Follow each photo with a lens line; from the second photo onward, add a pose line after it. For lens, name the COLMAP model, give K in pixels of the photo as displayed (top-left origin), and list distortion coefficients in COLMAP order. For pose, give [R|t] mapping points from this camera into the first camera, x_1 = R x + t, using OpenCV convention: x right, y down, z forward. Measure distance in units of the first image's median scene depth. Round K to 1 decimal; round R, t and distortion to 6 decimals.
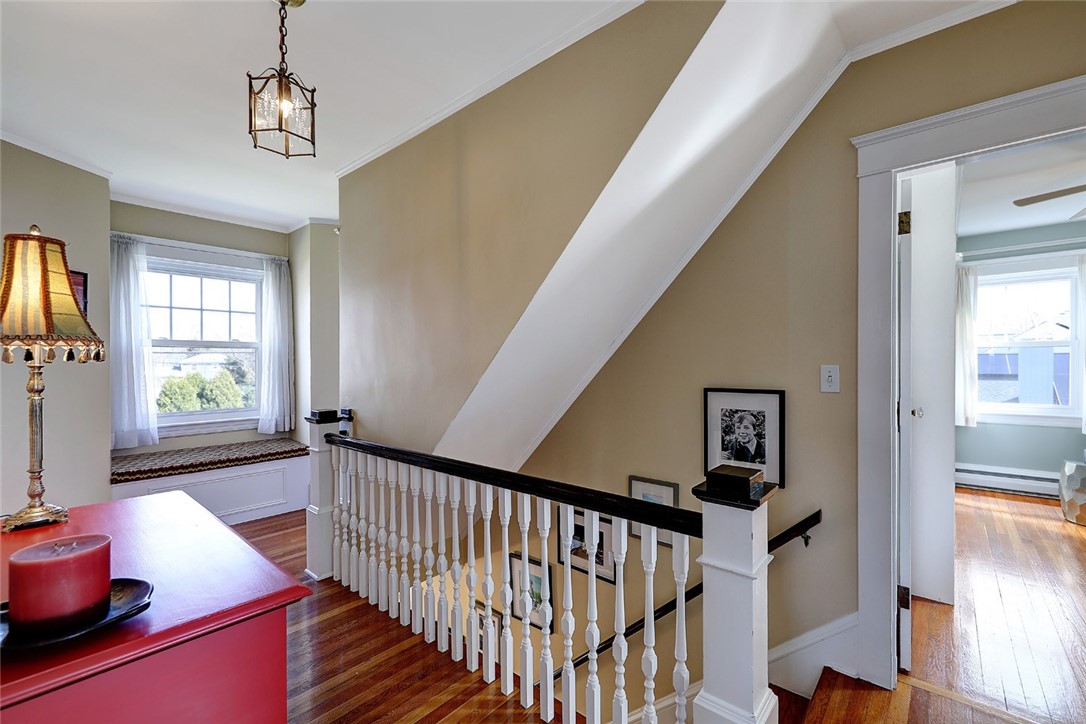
lens RADIAL K [[452.1, 0, 538.2], [0, 452.1, 361.9], [0, 0, 1]] dist [-0.002990, -0.000217]
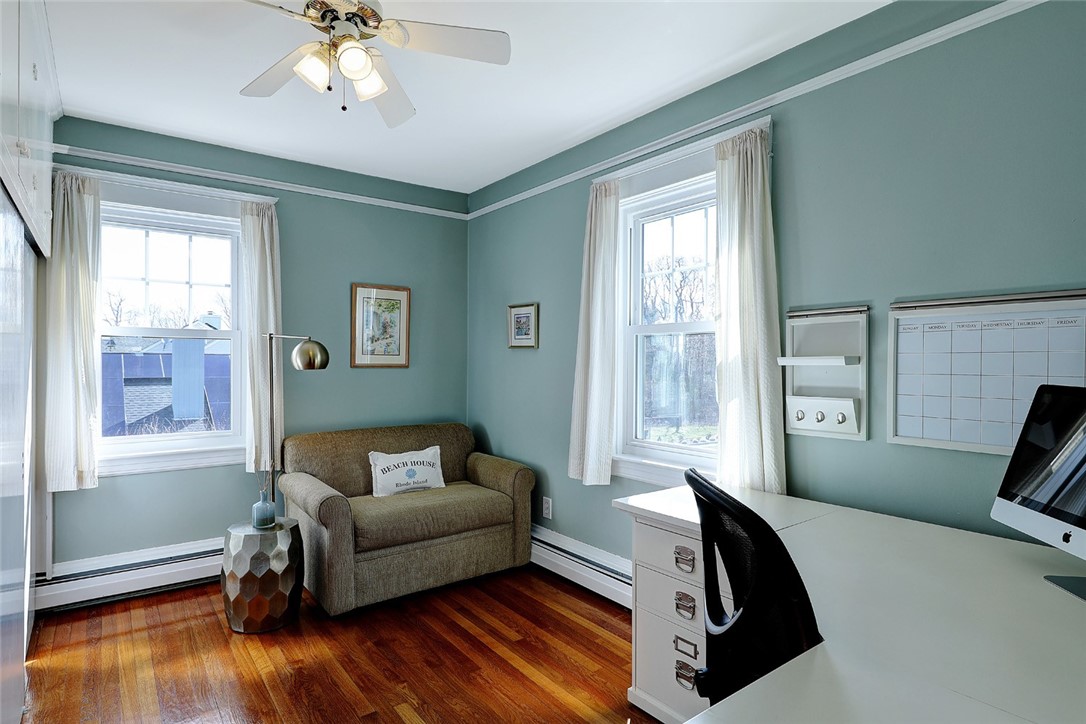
lens RADIAL K [[590.0, 0, 543.9], [0, 590.0, 363.0], [0, 0, 1]] dist [0.009397, -0.002381]
pose [[0.194021, 0.003674, 0.980991, 0.388739], [-0.004861, 0.999984, -0.002783, -0.001570], [-0.980985, -0.004229, 0.194036, 0.349314]]
